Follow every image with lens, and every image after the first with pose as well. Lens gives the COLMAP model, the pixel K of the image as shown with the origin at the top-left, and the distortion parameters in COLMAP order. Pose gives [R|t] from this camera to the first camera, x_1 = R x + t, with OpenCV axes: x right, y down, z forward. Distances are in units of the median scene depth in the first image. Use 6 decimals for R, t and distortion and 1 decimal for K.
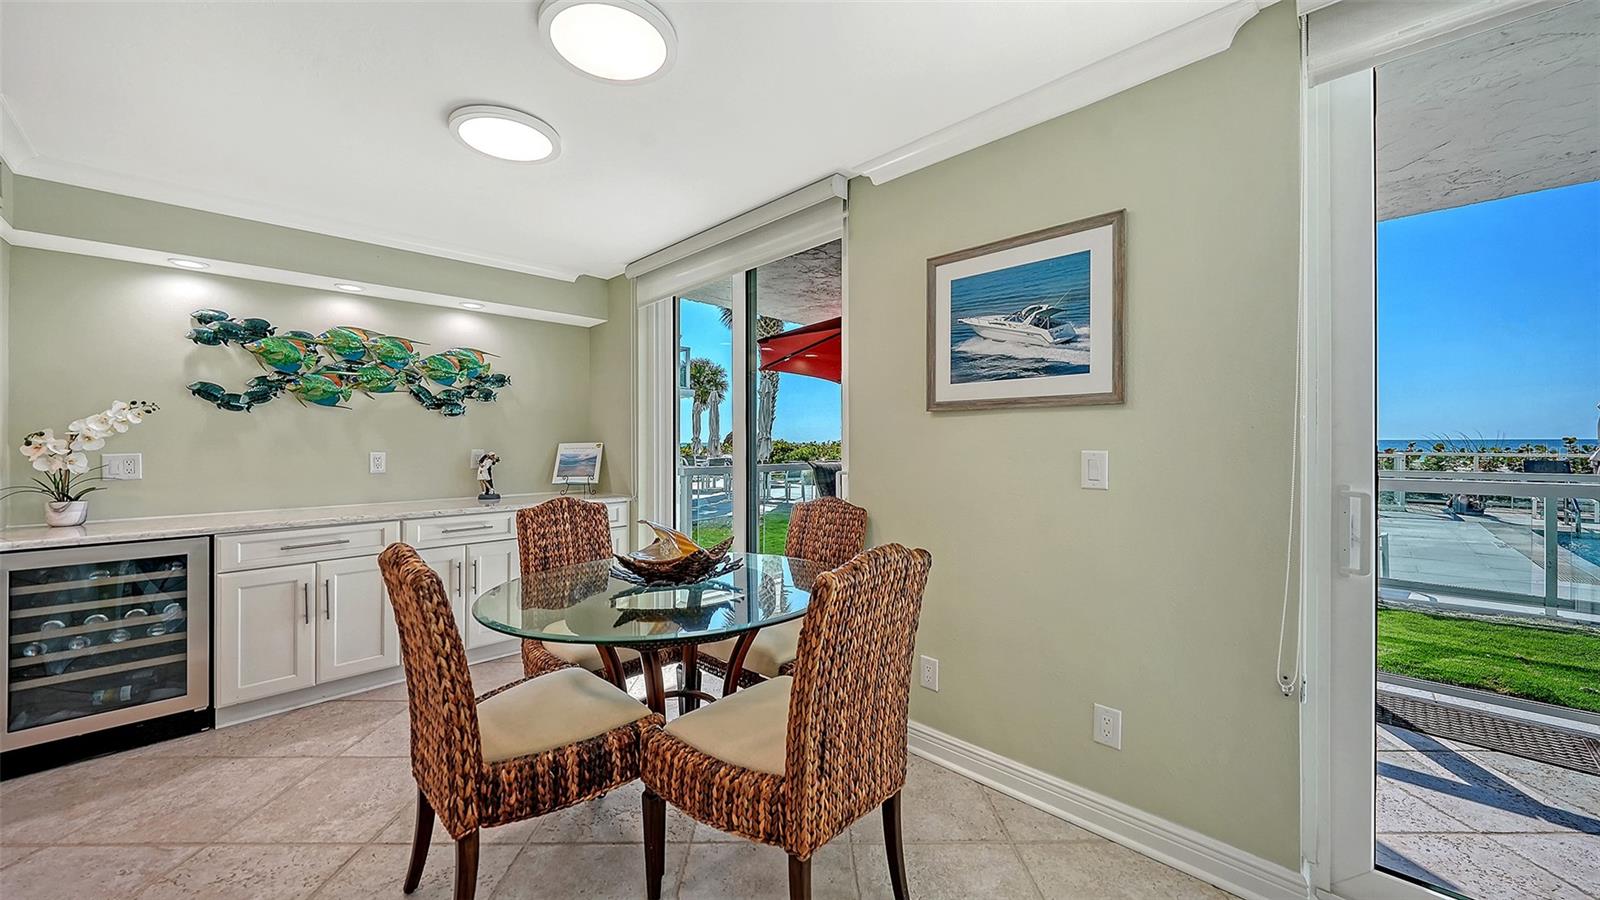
lens RADIAL K [[582.4, 0, 791.8], [0, 582.4, 443.0], [0, 0, 1]] dist [-0.001909, -0.000291]
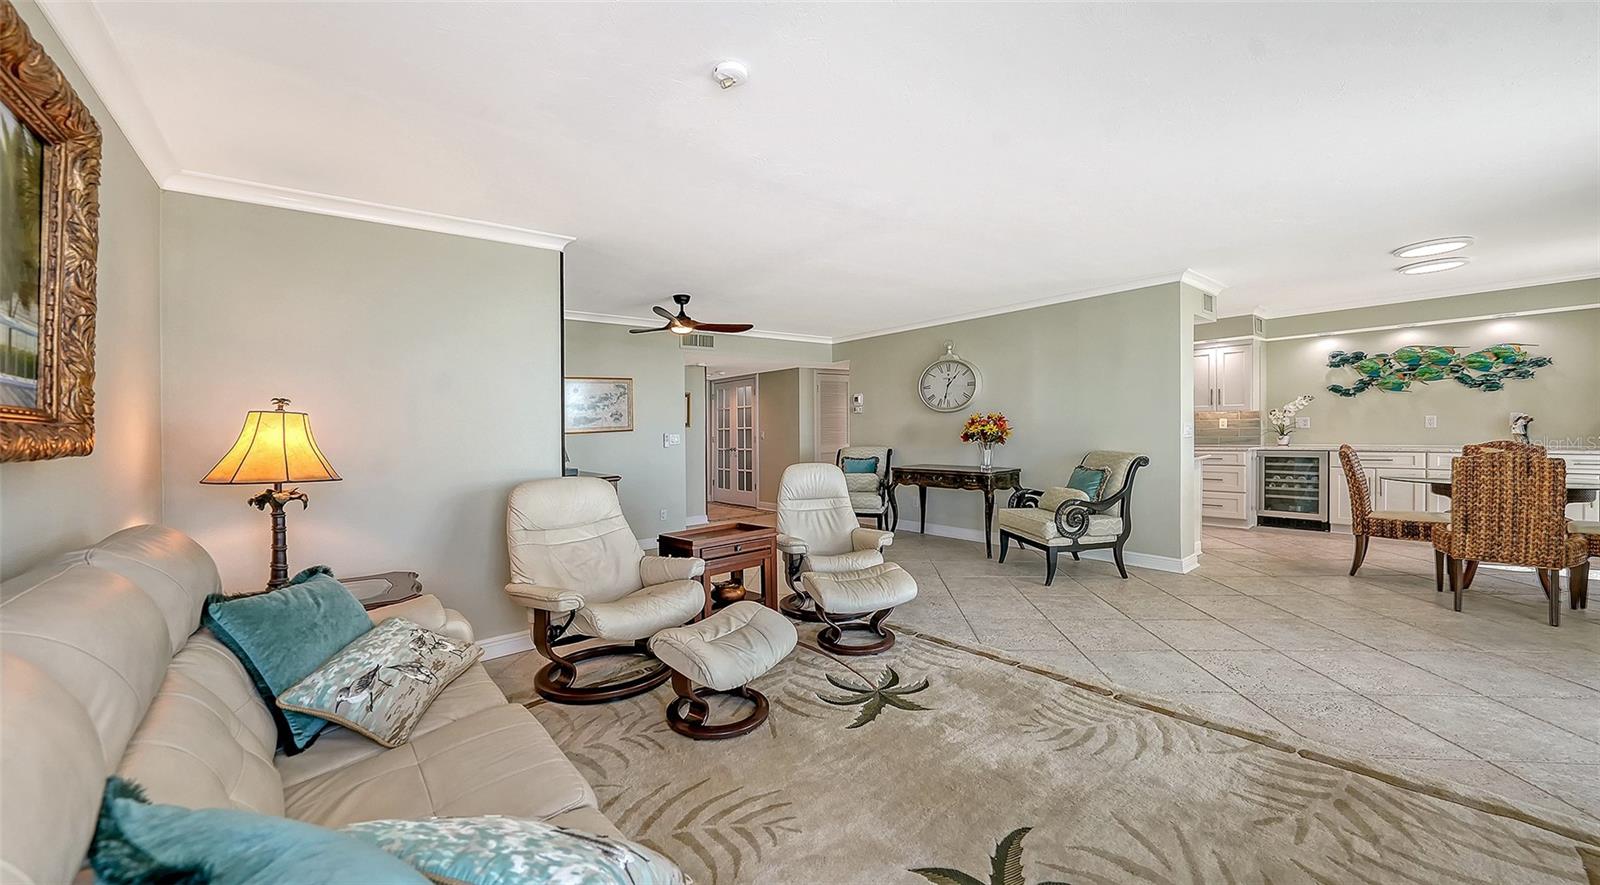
lens RADIAL K [[582.4, 0, 793.8], [0, 582.4, 432.9], [0, 0, 1]] dist [-0.001909, -0.000291]
pose [[-0.092196, 0.016227, -0.995609, 1.312447], [0.021986, 0.999657, 0.014257, 0.001696], [0.995498, -0.020575, -0.092521, -0.803952]]
